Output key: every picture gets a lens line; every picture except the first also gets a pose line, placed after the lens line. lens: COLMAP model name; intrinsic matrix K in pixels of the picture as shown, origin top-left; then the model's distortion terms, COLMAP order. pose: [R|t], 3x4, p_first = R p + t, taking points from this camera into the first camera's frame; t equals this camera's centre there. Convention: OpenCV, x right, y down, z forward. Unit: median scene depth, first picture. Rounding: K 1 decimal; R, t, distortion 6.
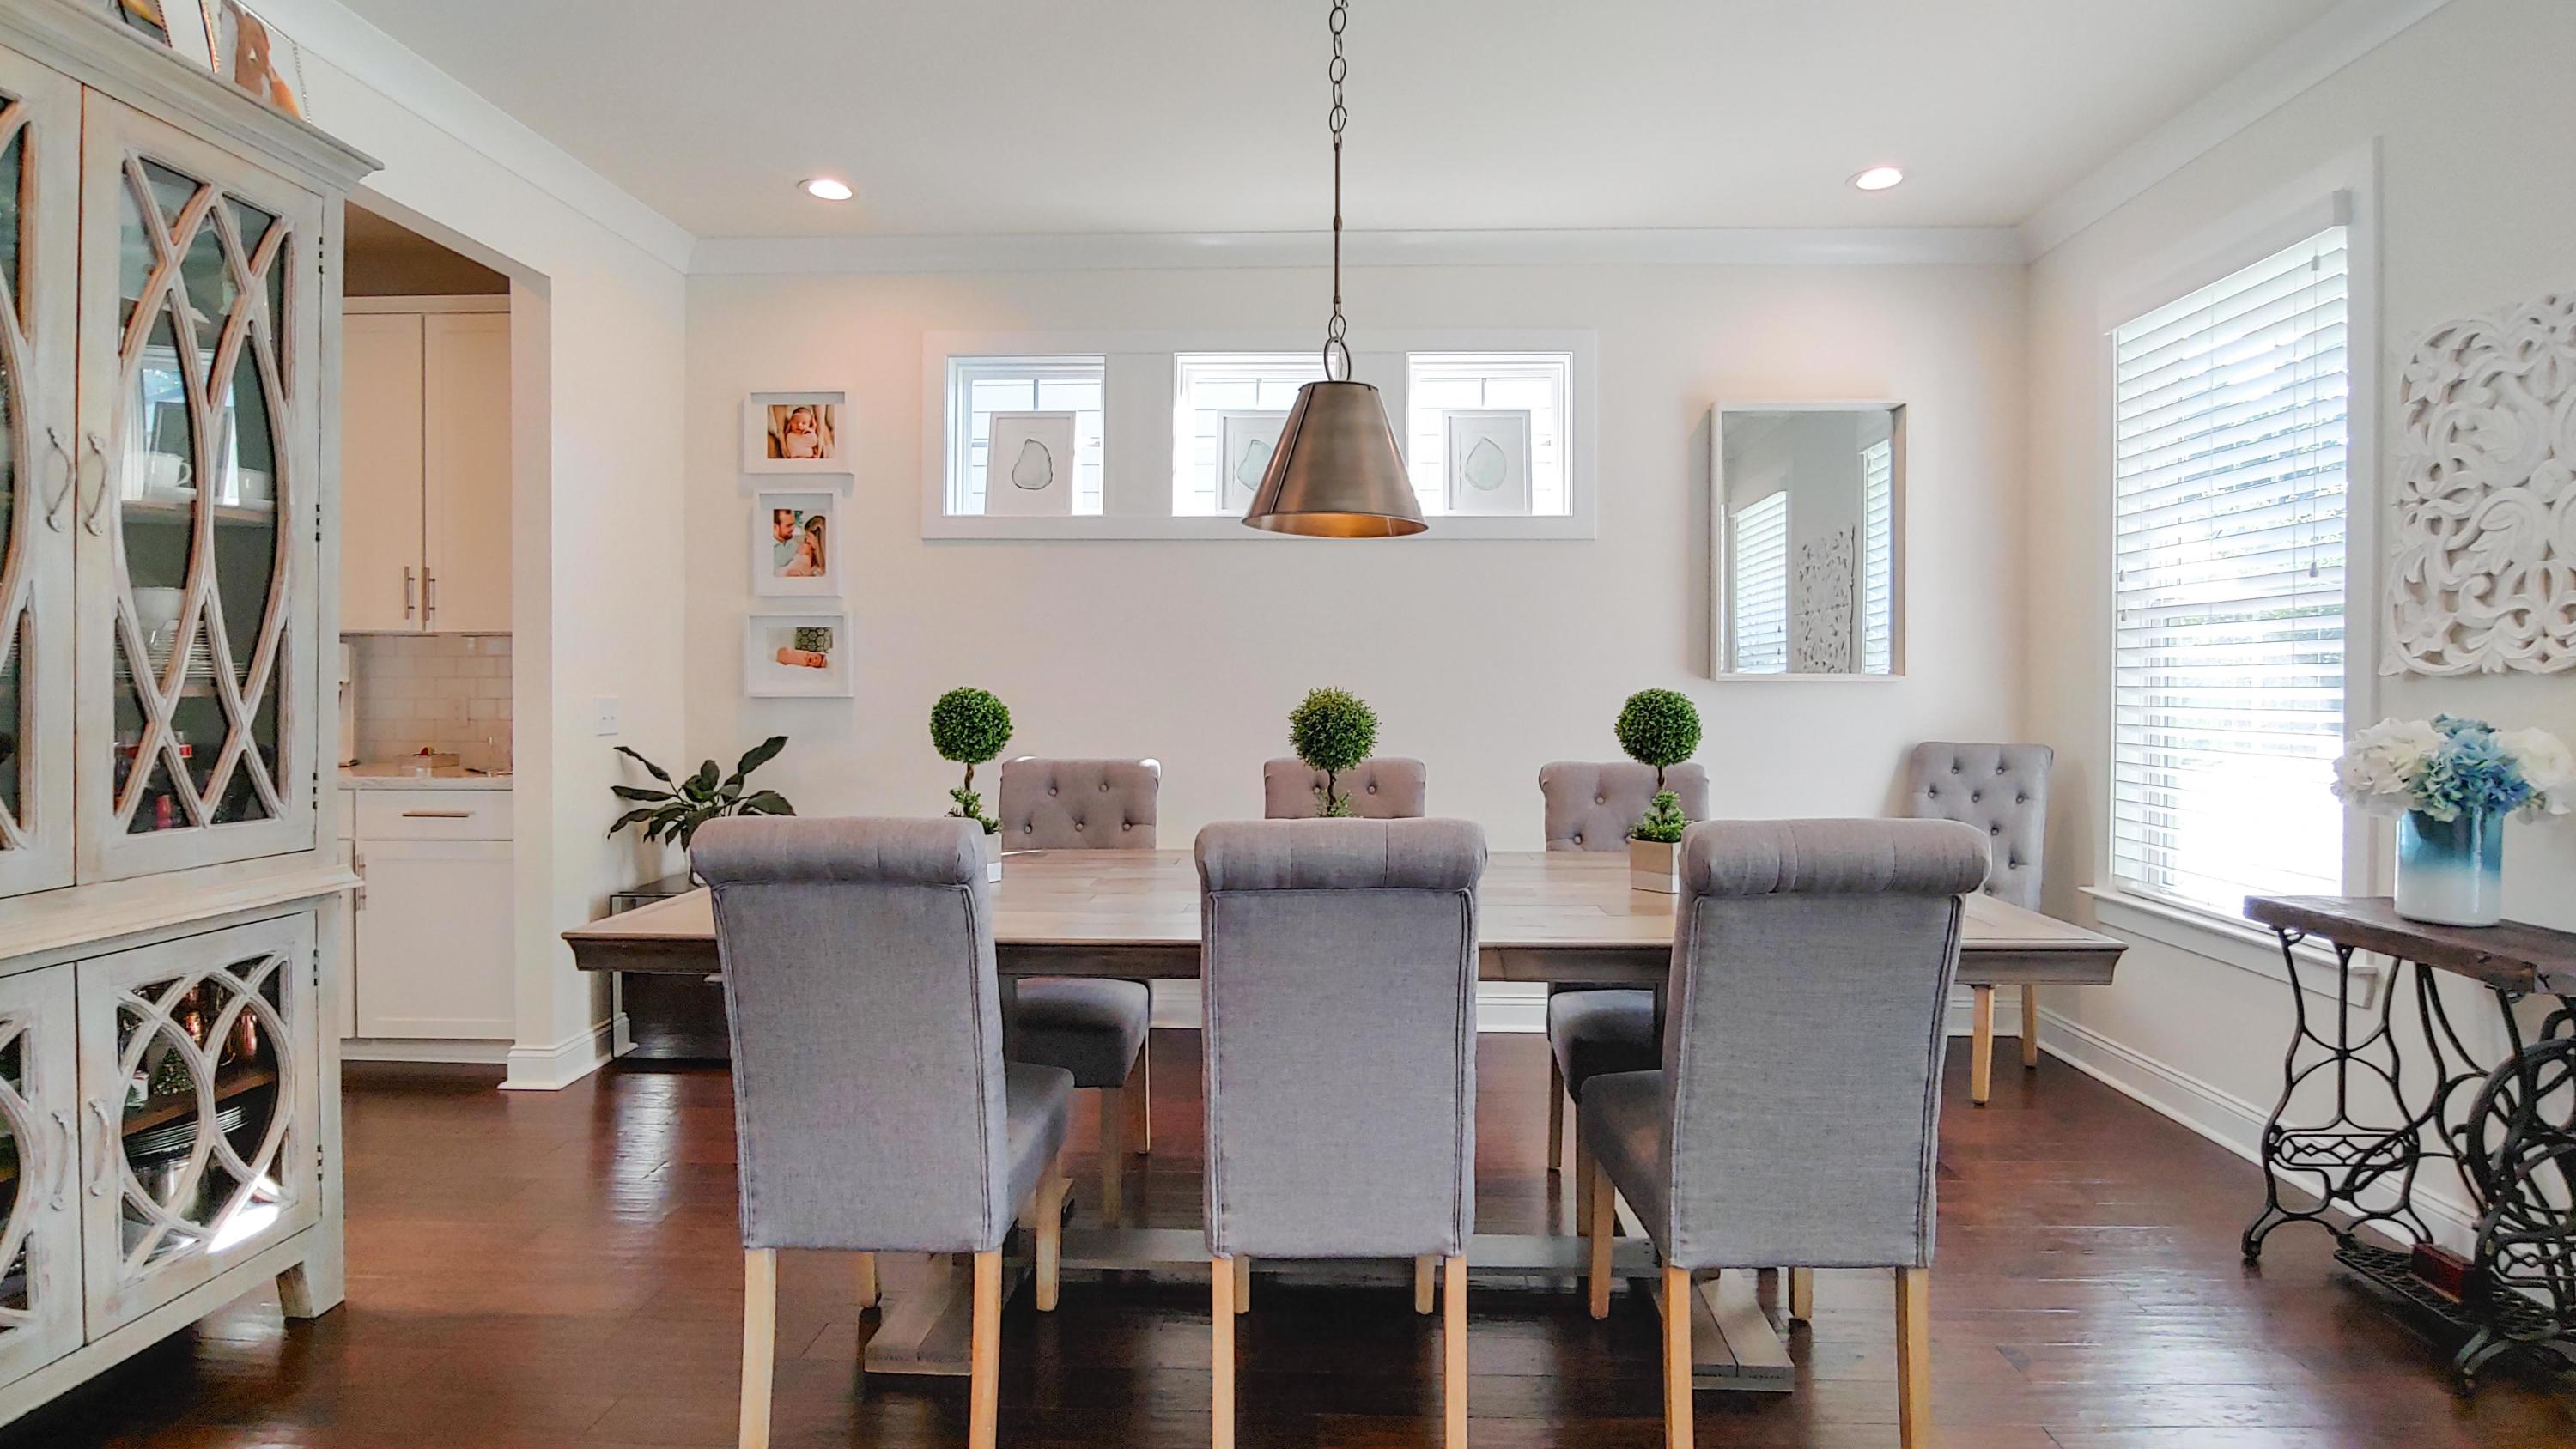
lens RADIAL K [[1253.5, 0, 1297.2], [0, 1253.5, 727.8], [0, 0, 1]] dist [-0.004795, -0.001213]
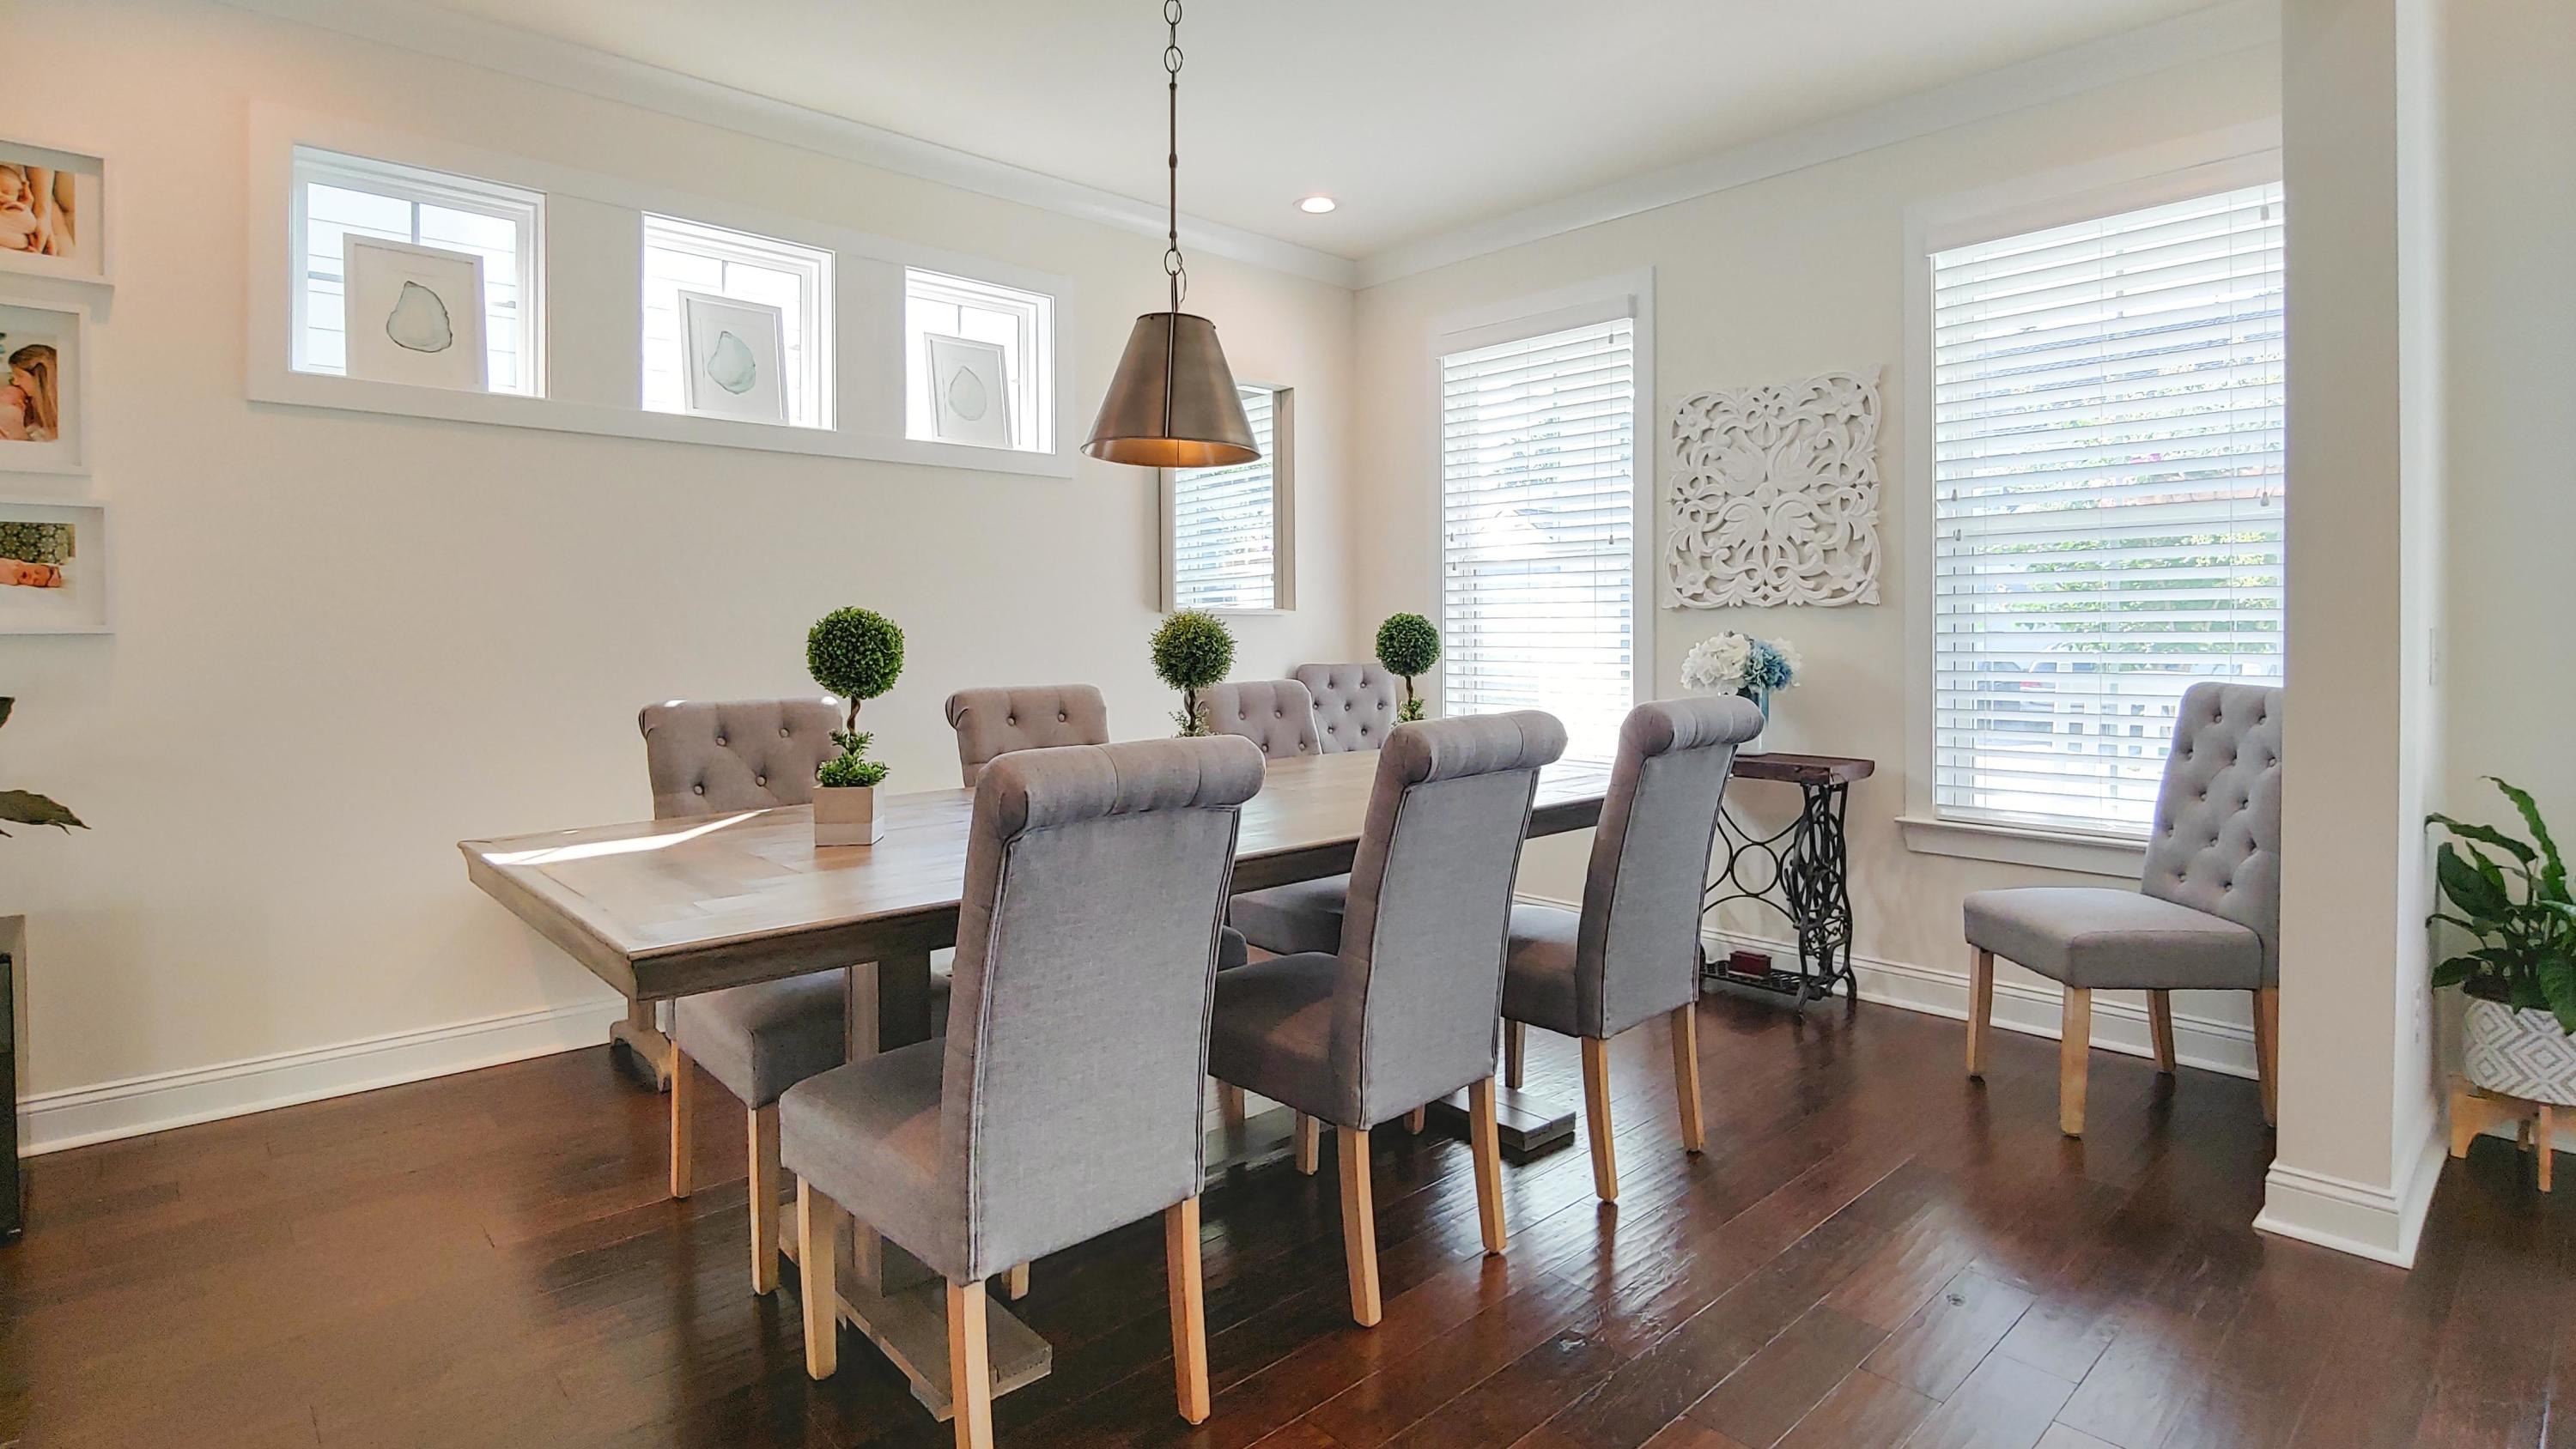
lens RADIAL K [[1270.9, 0, 1286.9], [0, 1270.9, 674.3], [0, 0, 1]] dist [-0.004958, -0.000975]
pose [[0.717235, -0.028106, 0.696264, -0.615594], [0.028257, 0.999537, 0.011240, 0.010222], [-0.696258, 0.011613, 0.717698, 0.182997]]
